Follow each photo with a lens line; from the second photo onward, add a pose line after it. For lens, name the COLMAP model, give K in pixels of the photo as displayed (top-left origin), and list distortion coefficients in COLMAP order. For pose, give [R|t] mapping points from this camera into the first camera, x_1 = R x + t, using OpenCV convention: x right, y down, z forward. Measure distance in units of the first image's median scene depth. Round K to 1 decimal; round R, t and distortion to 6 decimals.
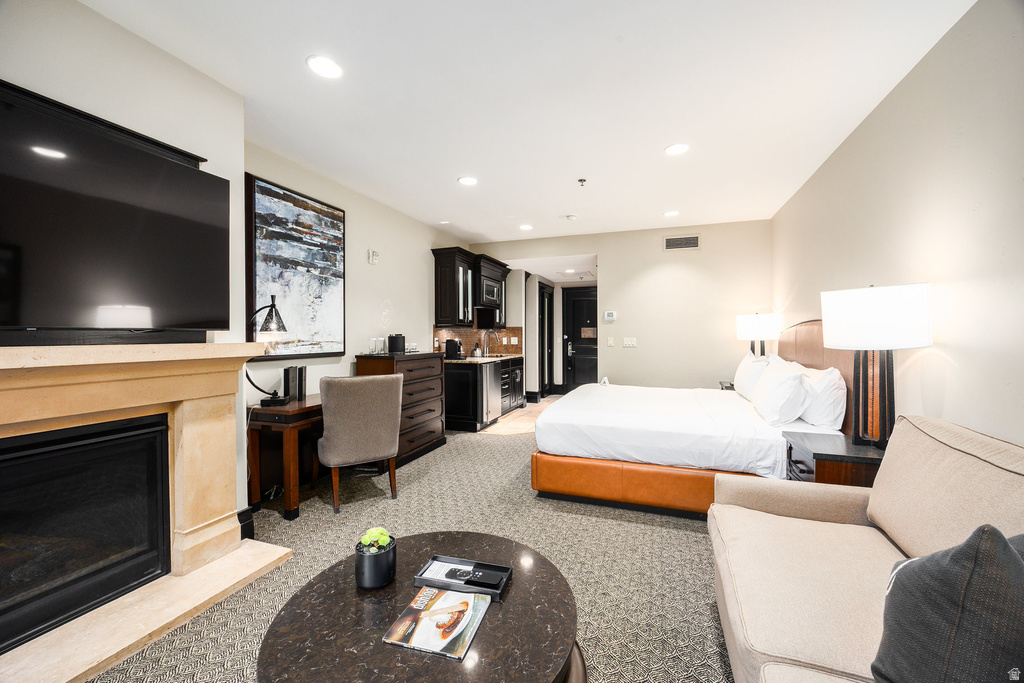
lens RADIAL K [[403.1, 0, 527.1], [0, 403.1, 335.4], [0, 0, 1]] dist [-0.001704, -0.000131]
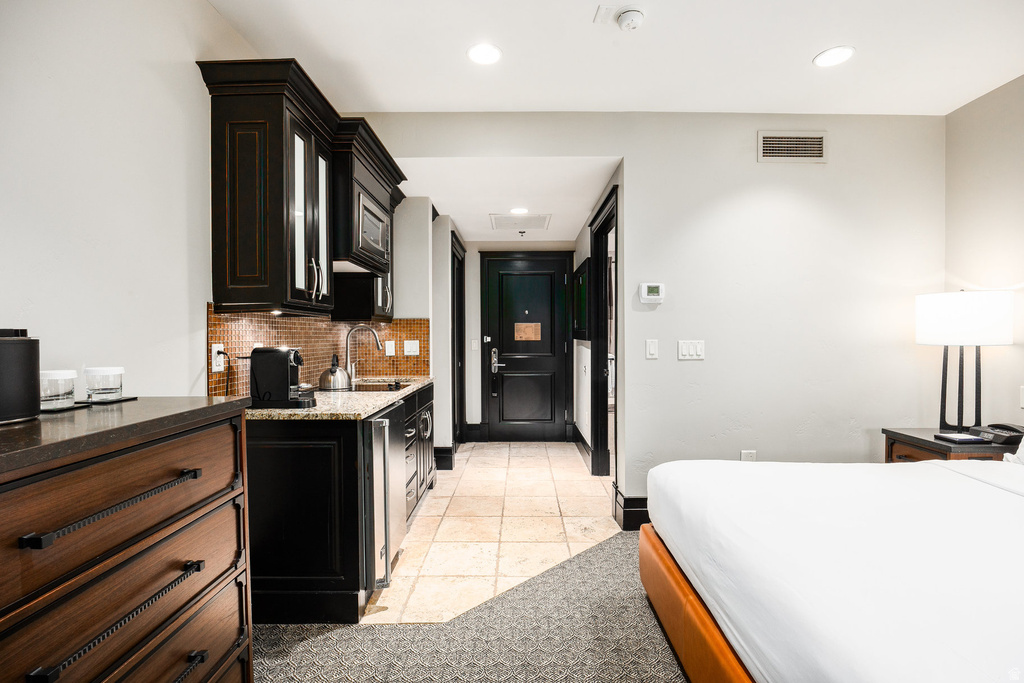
lens RADIAL K [[472.6, 0, 520.4], [0, 472.6, 340.1], [0, 0, 1]] dist [-0.012257, -0.000174]
pose [[0.945408, -0.004854, 0.325853, -0.111550], [0.002858, 0.999974, 0.006603, 0.001411], [-0.325876, -0.005311, 0.945398, 0.529598]]
